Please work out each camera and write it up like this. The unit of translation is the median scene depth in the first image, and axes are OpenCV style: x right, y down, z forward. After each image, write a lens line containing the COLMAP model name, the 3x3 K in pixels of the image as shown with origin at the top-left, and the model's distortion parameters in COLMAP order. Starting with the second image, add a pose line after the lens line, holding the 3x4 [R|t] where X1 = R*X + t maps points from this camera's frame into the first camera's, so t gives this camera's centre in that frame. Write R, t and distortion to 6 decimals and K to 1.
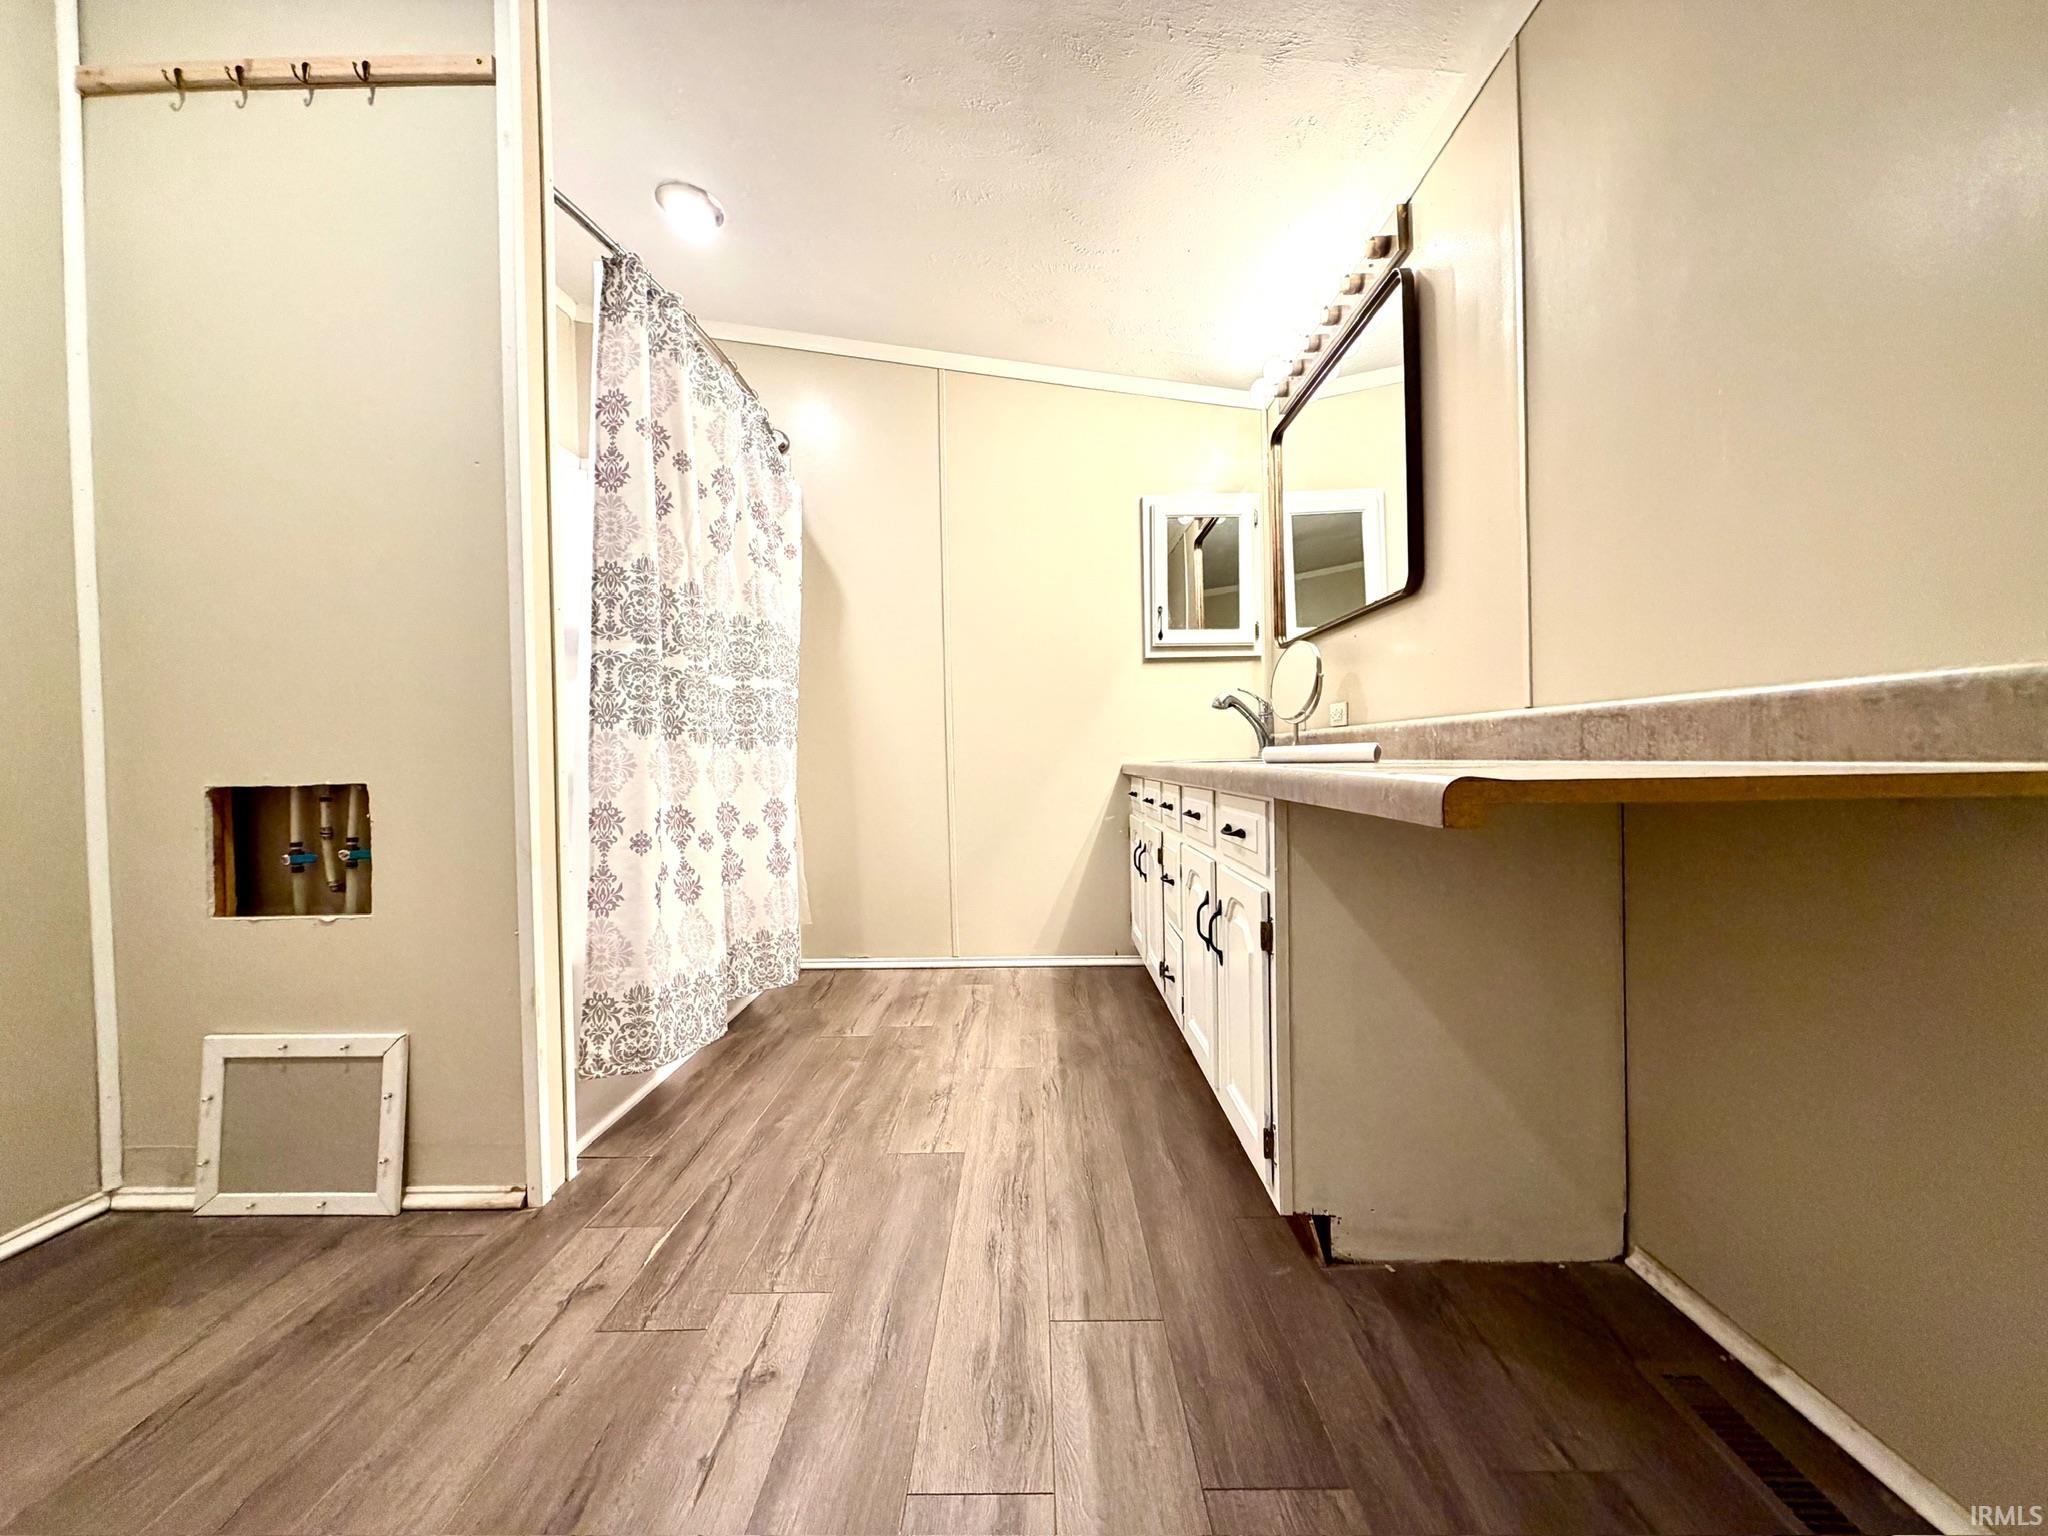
lens RADIAL K [[809.3, 0, 1023.0], [0, 809.3, 767.8], [0, 0, 1]] dist [0.001966, -0.000610]
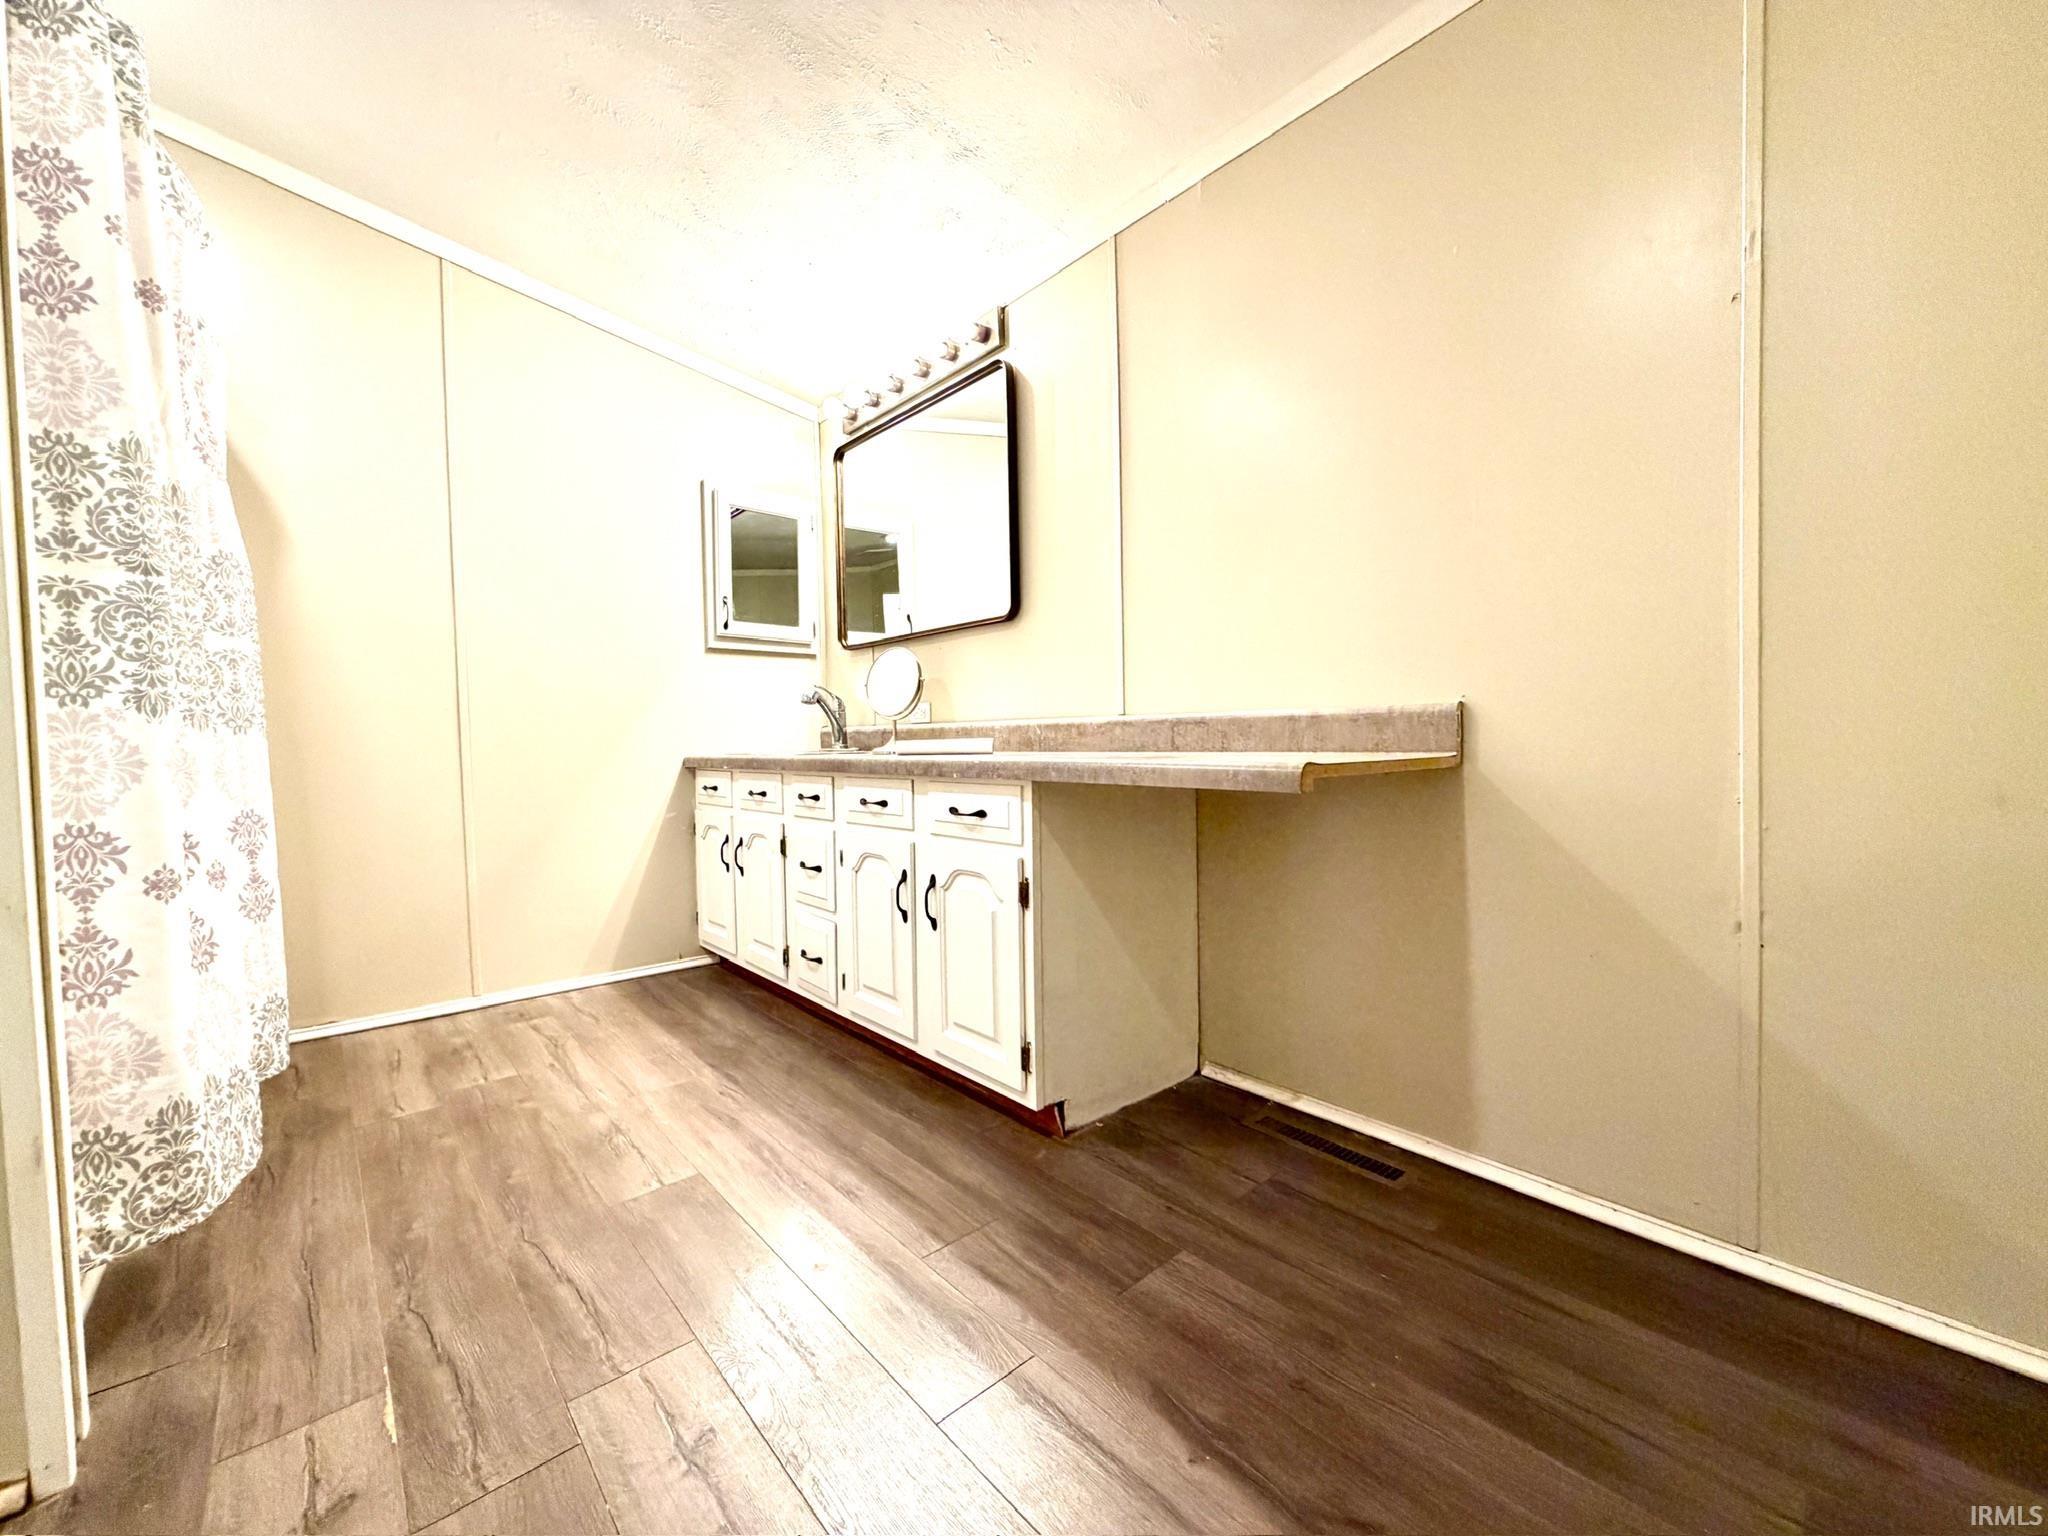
lens RADIAL K [[809.3, 0, 1017.8], [0, 809.3, 767.6], [0, 0, 1]] dist [0.001966, -0.000610]
pose [[0.741129, -0.016325, 0.671164, -0.396966], [0.009522, 0.999859, 0.013805, -0.002737], [-0.671295, -0.003841, 0.741180, 0.059627]]
